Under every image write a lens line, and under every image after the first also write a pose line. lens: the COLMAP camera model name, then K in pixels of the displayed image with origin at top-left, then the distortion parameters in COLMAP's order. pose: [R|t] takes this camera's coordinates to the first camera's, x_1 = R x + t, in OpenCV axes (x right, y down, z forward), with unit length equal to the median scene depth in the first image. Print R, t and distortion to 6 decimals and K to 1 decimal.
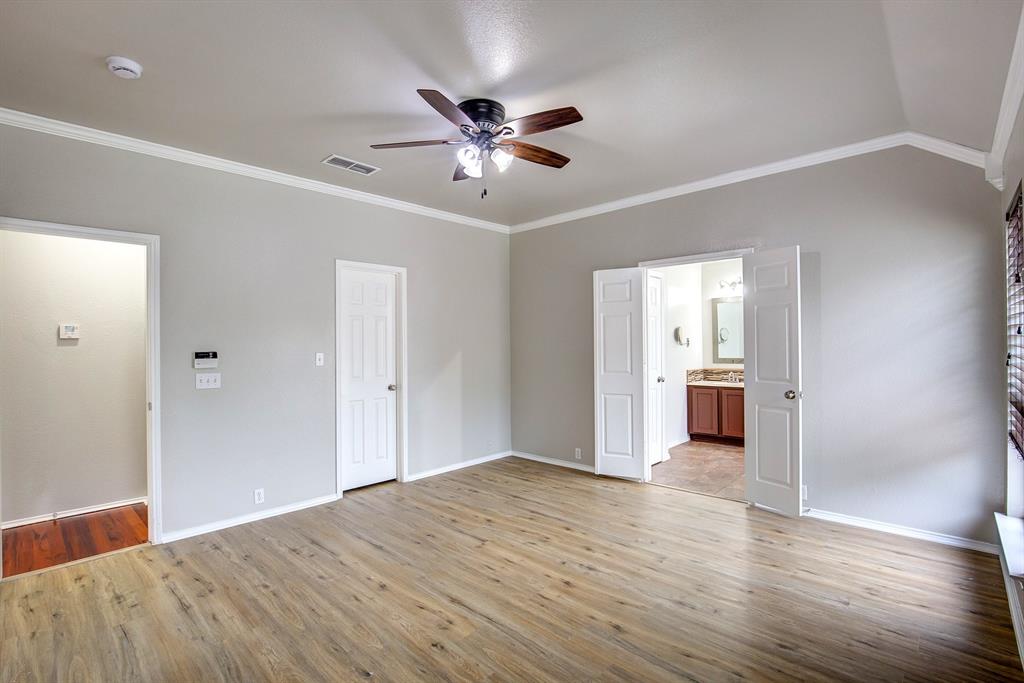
lens RADIAL K [[469.3, 0, 525.4], [0, 469.3, 339.0], [0, 0, 1]] dist [-0.027364, 0.000362]
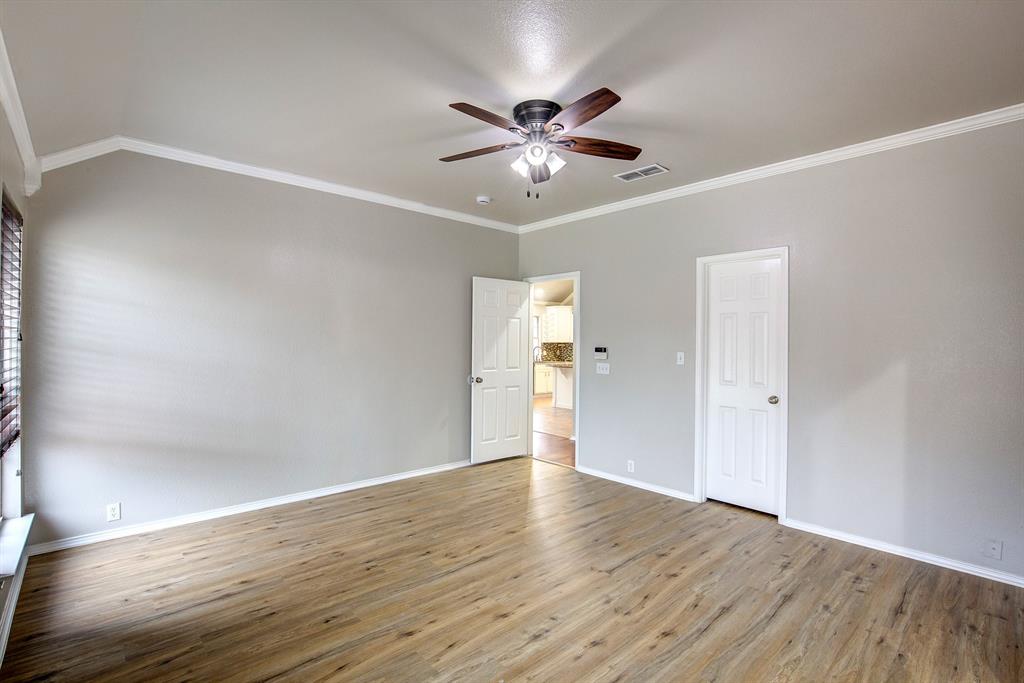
lens RADIAL K [[482.3, 0, 511.9], [0, 482.3, 338.6], [0, 0, 1]] dist [-0.031737, 0.005319]
pose [[-0.084903, 0.005939, -0.996371, 0.843205], [-0.002081, 0.999979, 0.006137, -0.007742], [0.996387, 0.002594, -0.084889, 0.927976]]
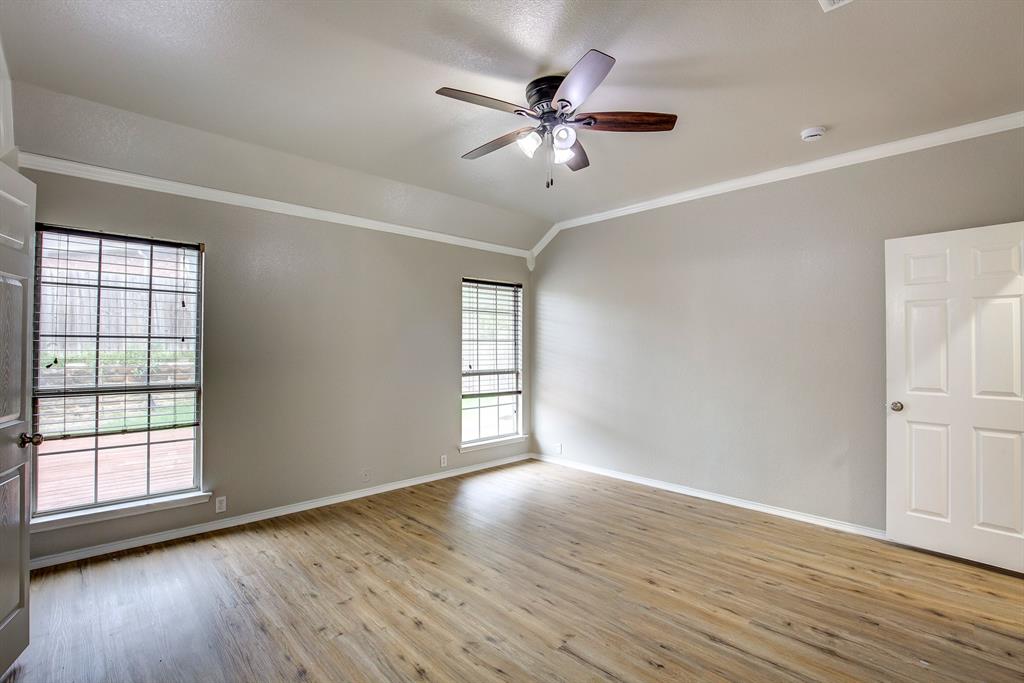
lens RADIAL K [[482.3, 0, 511.9], [0, 482.3, 338.6], [0, 0, 1]] dist [-0.031737, 0.005319]
pose [[-0.996763, 0.011331, 0.079597, -0.076701], [0.009625, 0.999716, -0.021787, 0.016865], [-0.079822, -0.020951, -0.996589, 1.736586]]
